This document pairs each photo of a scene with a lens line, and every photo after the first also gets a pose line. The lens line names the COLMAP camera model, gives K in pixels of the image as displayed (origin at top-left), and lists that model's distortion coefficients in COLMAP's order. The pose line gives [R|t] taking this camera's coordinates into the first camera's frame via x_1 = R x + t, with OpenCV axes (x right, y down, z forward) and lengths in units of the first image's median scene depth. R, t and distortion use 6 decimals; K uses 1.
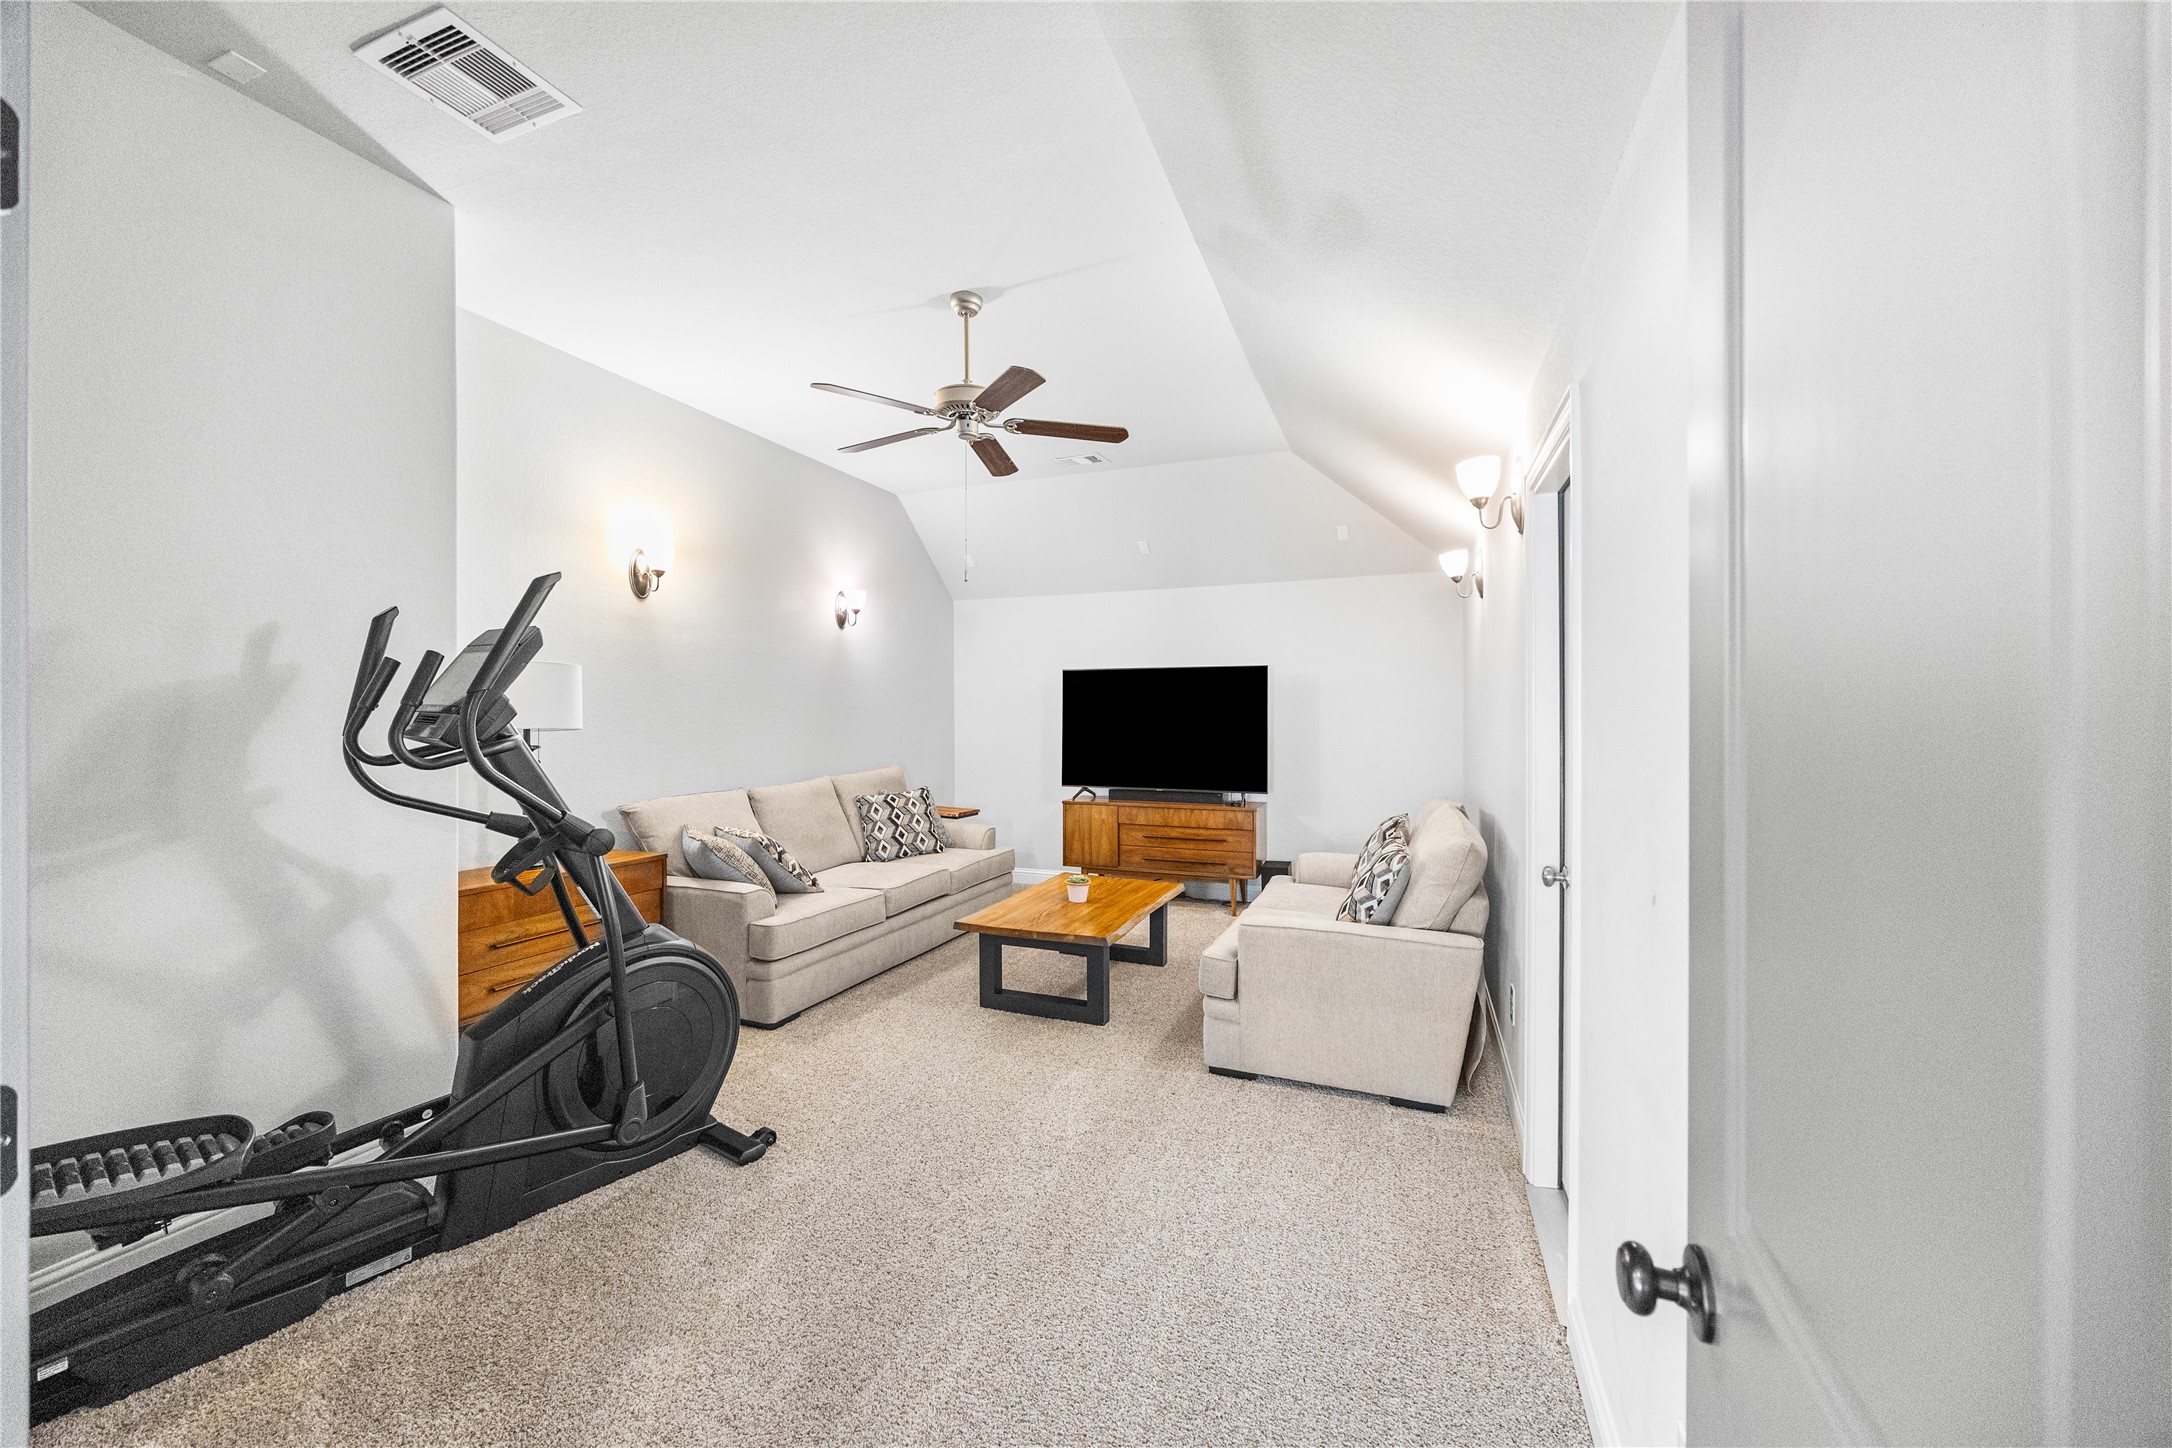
lens RADIAL K [[834.8, 0, 1078.3], [0, 834.8, 724.3], [0, 0, 1]] dist [-0.001931, -0.000245]
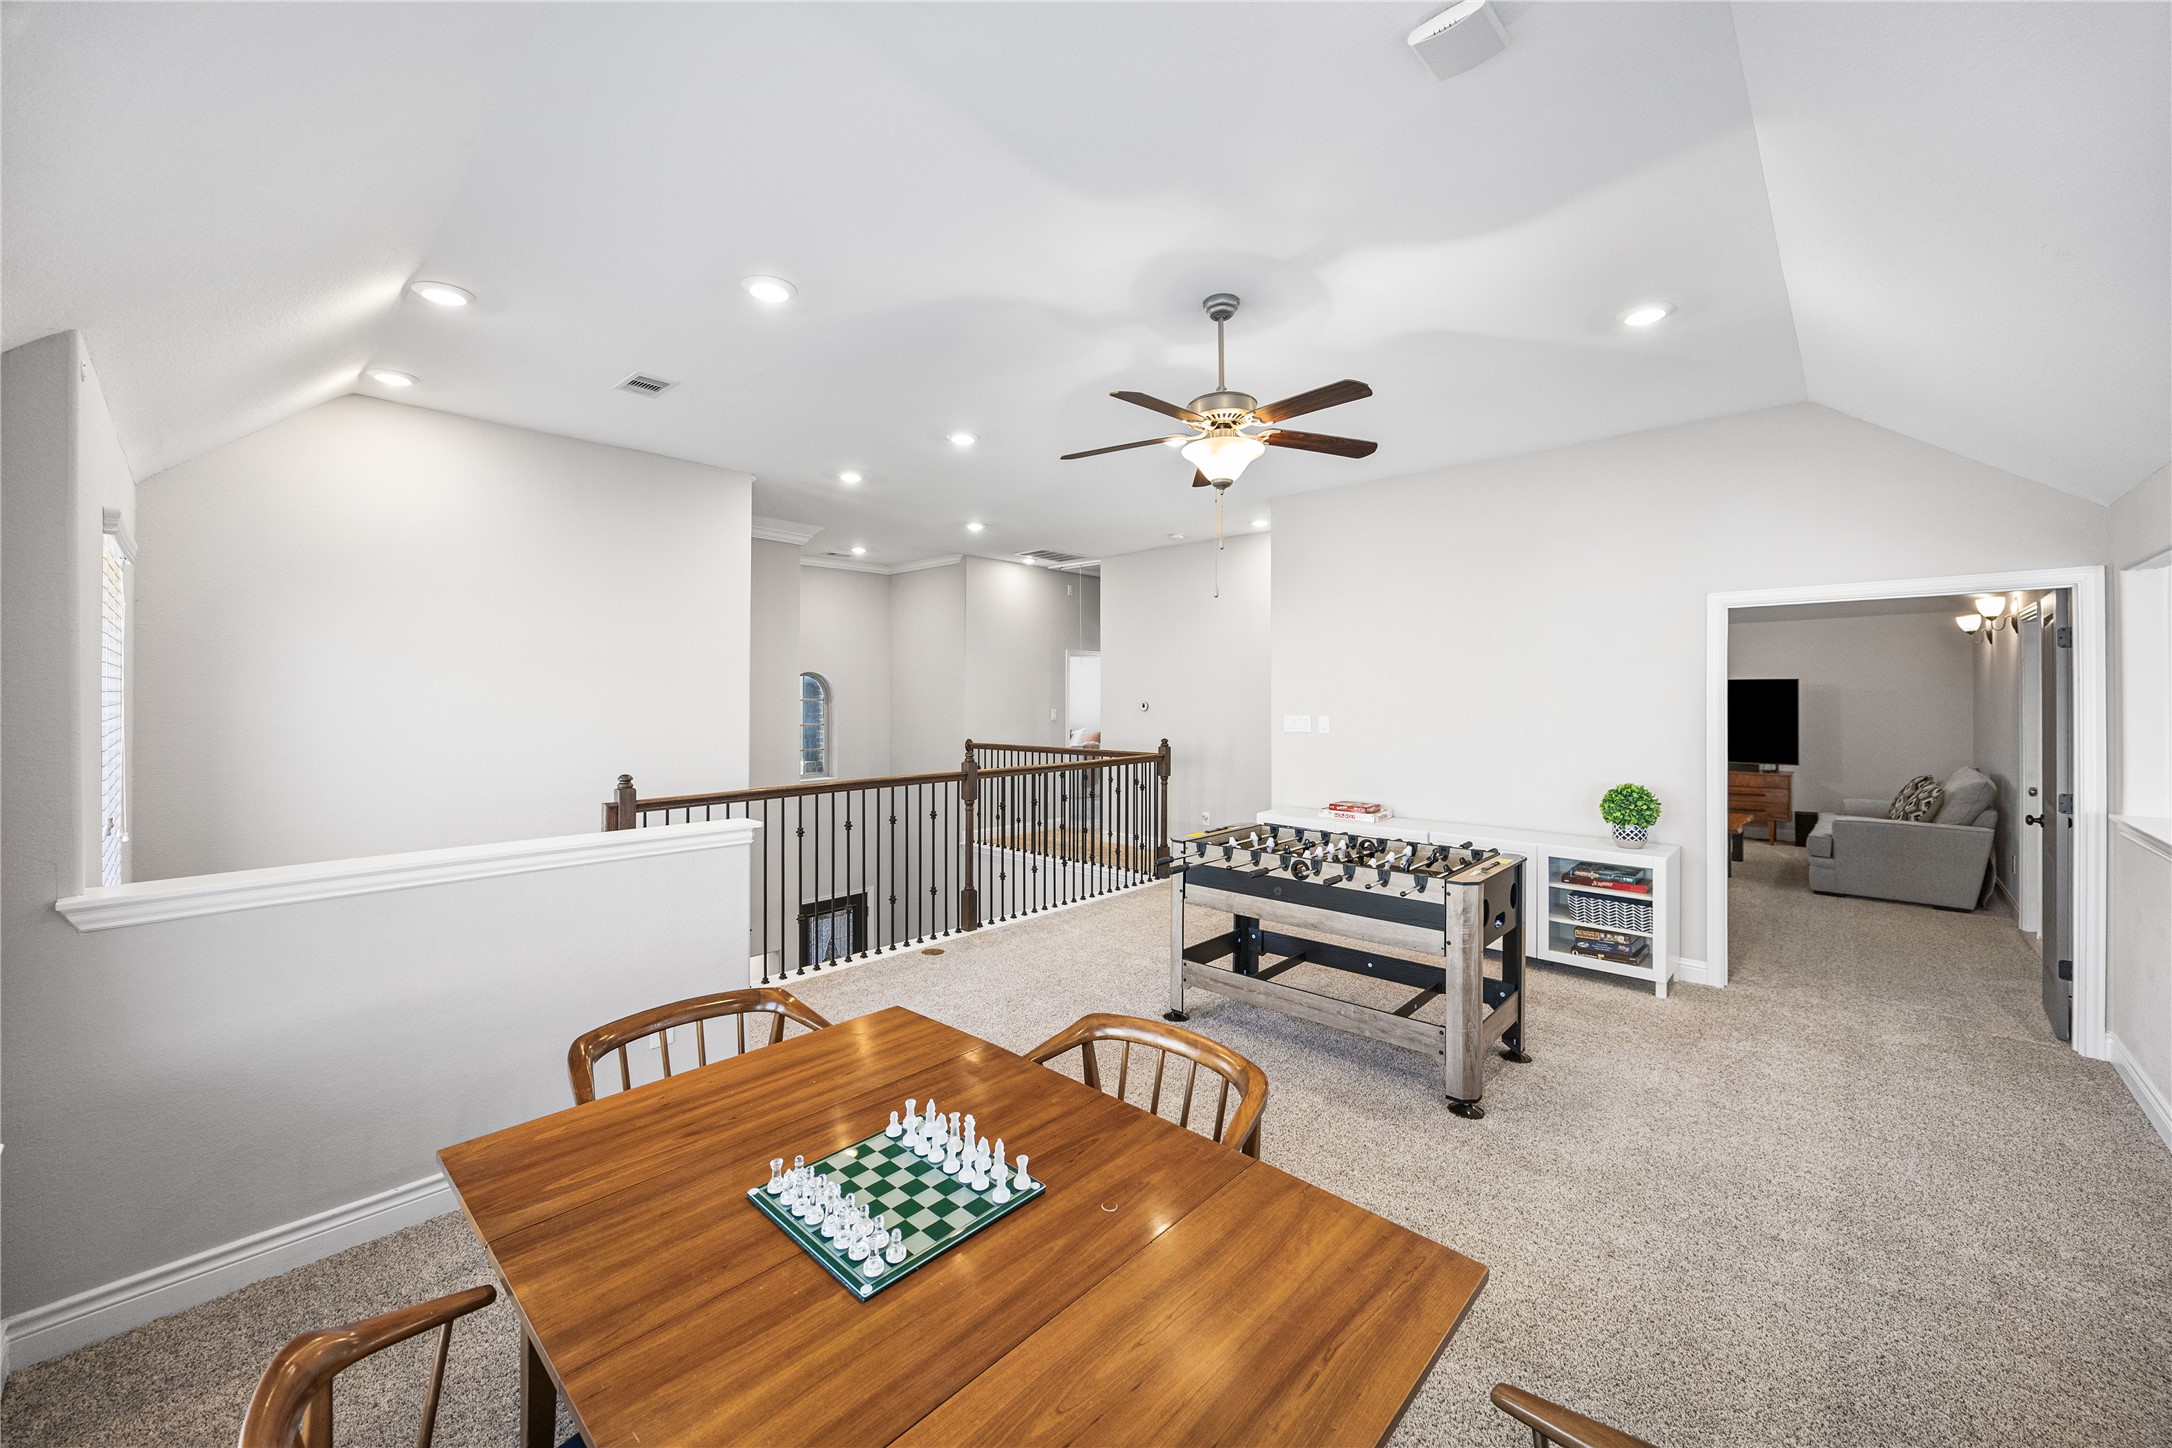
lens RADIAL K [[834.8, 0, 1093.5], [0, 834.8, 709.2], [0, 0, 1]] dist [-0.001931, -0.000245]
pose [[0.933240, -0.002030, -0.359247, -0.765878], [0.002317, 0.999997, 0.000366, -0.036278], [0.359245, -0.001174, 0.933242, -1.547418]]
